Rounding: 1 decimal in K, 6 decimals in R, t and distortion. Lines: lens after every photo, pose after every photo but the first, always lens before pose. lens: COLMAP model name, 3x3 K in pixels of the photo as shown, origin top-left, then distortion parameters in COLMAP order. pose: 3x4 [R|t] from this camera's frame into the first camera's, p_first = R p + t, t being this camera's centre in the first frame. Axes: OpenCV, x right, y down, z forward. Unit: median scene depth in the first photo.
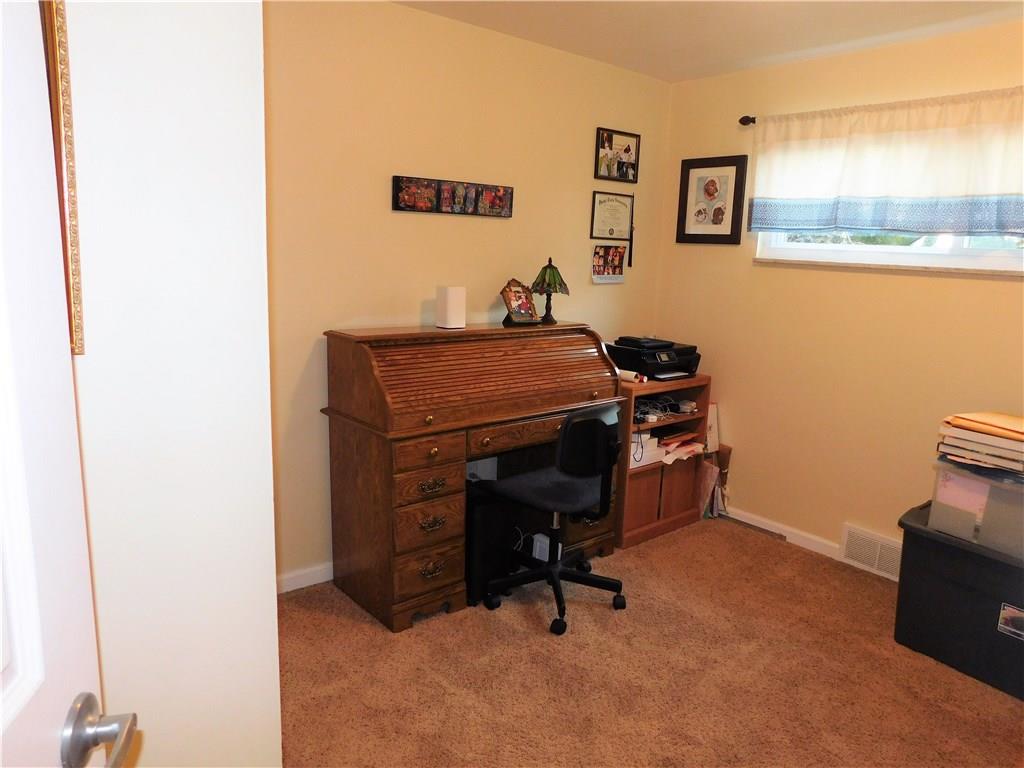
lens RADIAL K [[719.2, 0, 514.0], [0, 719.2, 385.6], [0, 0, 1]] dist [-0.035880, 0.038529]
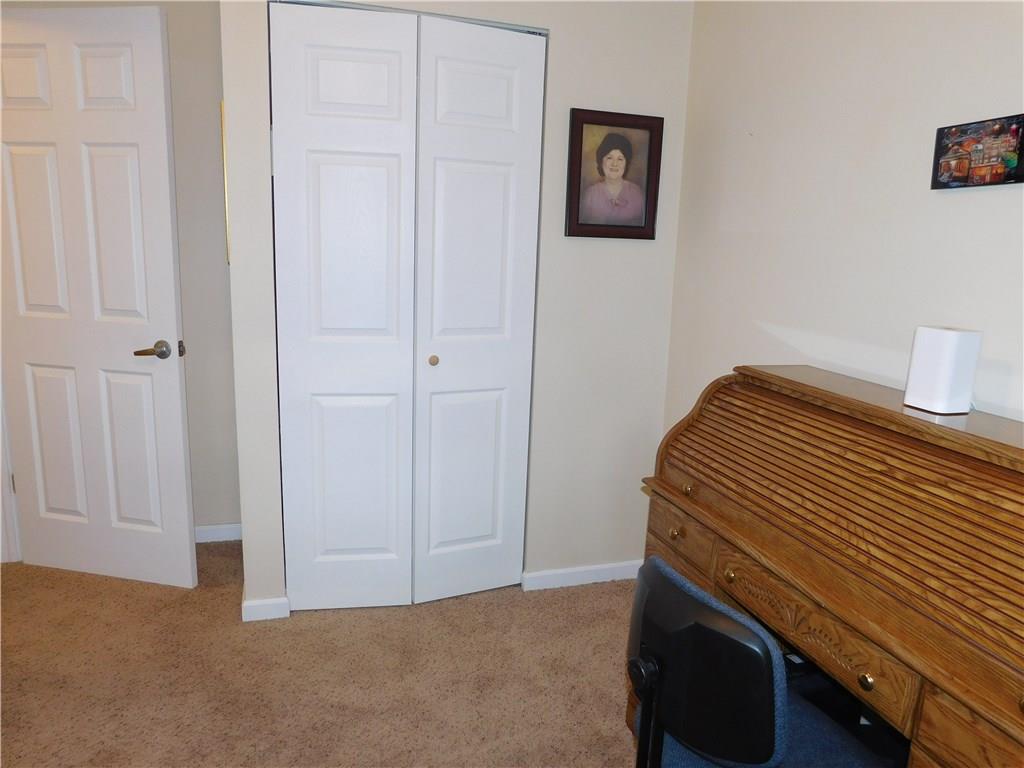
lens RADIAL K [[719.2, 0, 511.9], [0, 719.2, 384.8], [0, 0, 1]] dist [-0.035880, 0.038529]
pose [[-0.394075, 0.130113, -0.909822, 0.502942], [-0.227438, 0.945333, 0.233702, -0.151992], [0.890493, 0.299024, -0.342940, 0.934589]]
